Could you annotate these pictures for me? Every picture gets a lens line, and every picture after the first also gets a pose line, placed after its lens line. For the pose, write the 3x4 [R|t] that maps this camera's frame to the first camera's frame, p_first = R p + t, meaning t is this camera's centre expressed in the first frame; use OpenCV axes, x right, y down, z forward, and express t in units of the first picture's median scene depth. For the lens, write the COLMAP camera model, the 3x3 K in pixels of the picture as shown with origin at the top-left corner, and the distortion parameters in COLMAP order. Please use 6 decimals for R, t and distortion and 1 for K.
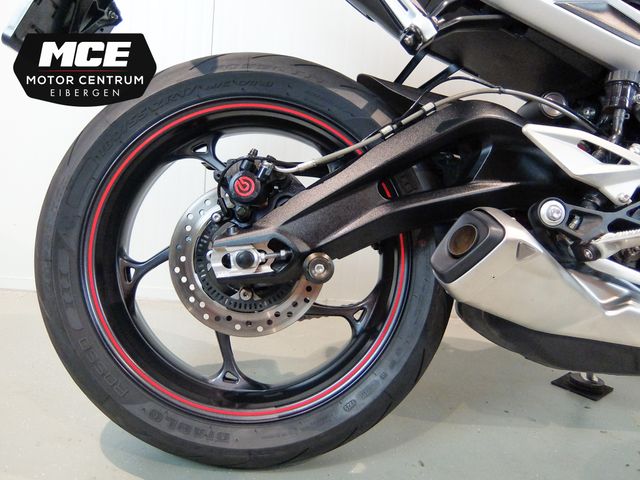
lens RADIAL K [[477.2, 0, 317.4], [0, 477.2, 240.2], [0, 0, 1]] dist [-0.020751, -0.004531]
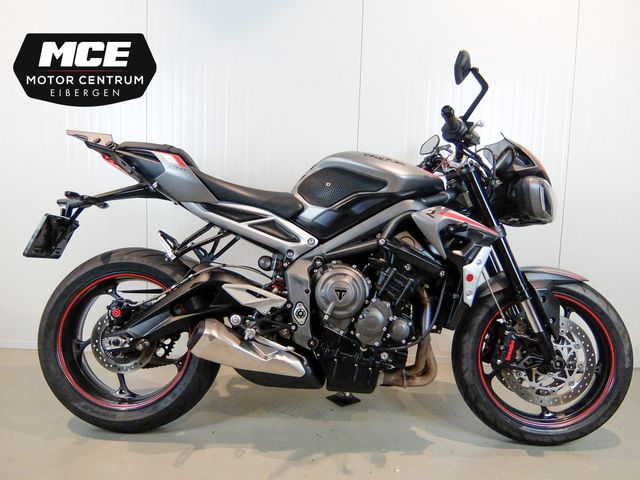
lens RADIAL K [[477.2, 0, 316.1], [0, 477.2, 253.6], [0, 0, 1]] dist [-0.020751, -0.004531]
pose [[0.997190, -0.042095, -0.061976, 1.001754], [0.038600, 0.997654, -0.056540, -0.226821], [0.064211, 0.053988, 0.996475, -1.353358]]
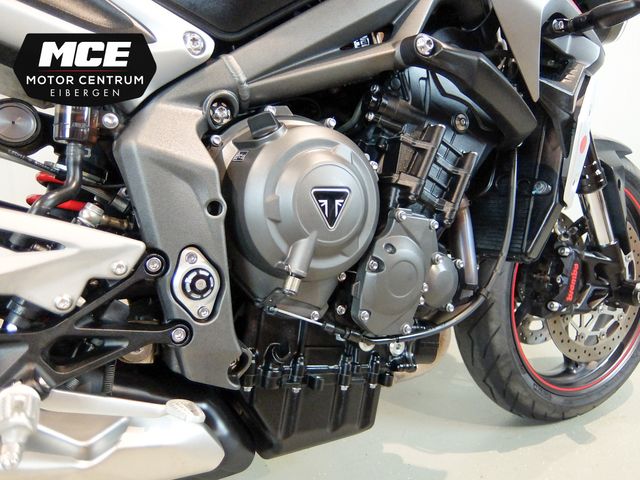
lens RADIAL K [[477.2, 0, 322.1], [0, 477.2, 240.4], [0, 0, 1]] dist [-0.020751, -0.004531]
pose [[0.880645, -0.154853, 0.447755, 0.633392], [0.096225, 0.983840, 0.150998, -0.217356], [-0.463901, -0.089890, 0.881314, 0.281555]]
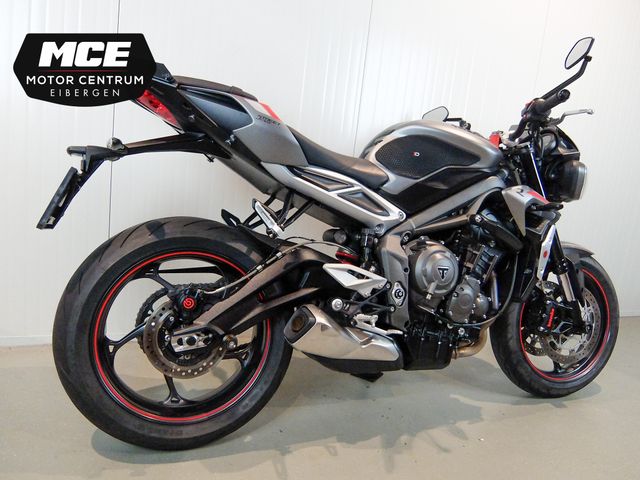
lens RADIAL K [[477.2, 0, 320.3], [0, 477.2, 251.0], [0, 0, 1]] dist [-0.020751, -0.004531]
pose [[0.939826, -0.044511, 0.338743, -0.278719], [0.031398, 0.998534, 0.044097, -0.368948], [-0.340209, -0.030807, 0.939845, -0.931620]]
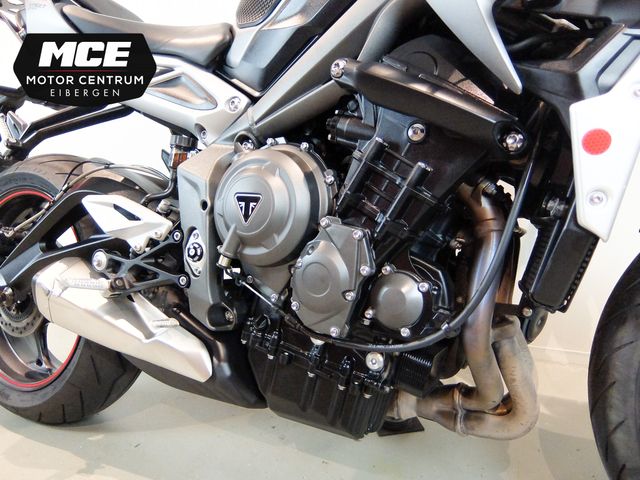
lens RADIAL K [[477.2, 0, 313.6], [0, 477.2, 238.7], [0, 0, 1]] dist [-0.020751, -0.004531]
pose [[0.856389, -0.029489, -0.515489, 1.571745], [0.026170, 0.999564, -0.013706, -0.079978], [0.515668, -0.001753, 0.856787, 0.156794]]
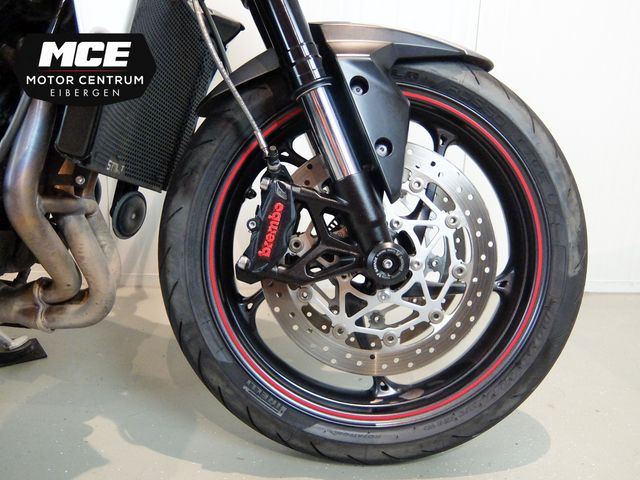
lens RADIAL K [[477.2, 0, 323.8], [0, 477.2, 238.4], [0, 0, 1]] dist [-0.020751, -0.004531]
pose [[0.998833, -0.036502, 0.031618, 1.869011], [0.035221, 0.998572, 0.040171, 0.141536], [-0.033039, -0.039010, 0.998692, 0.220090]]
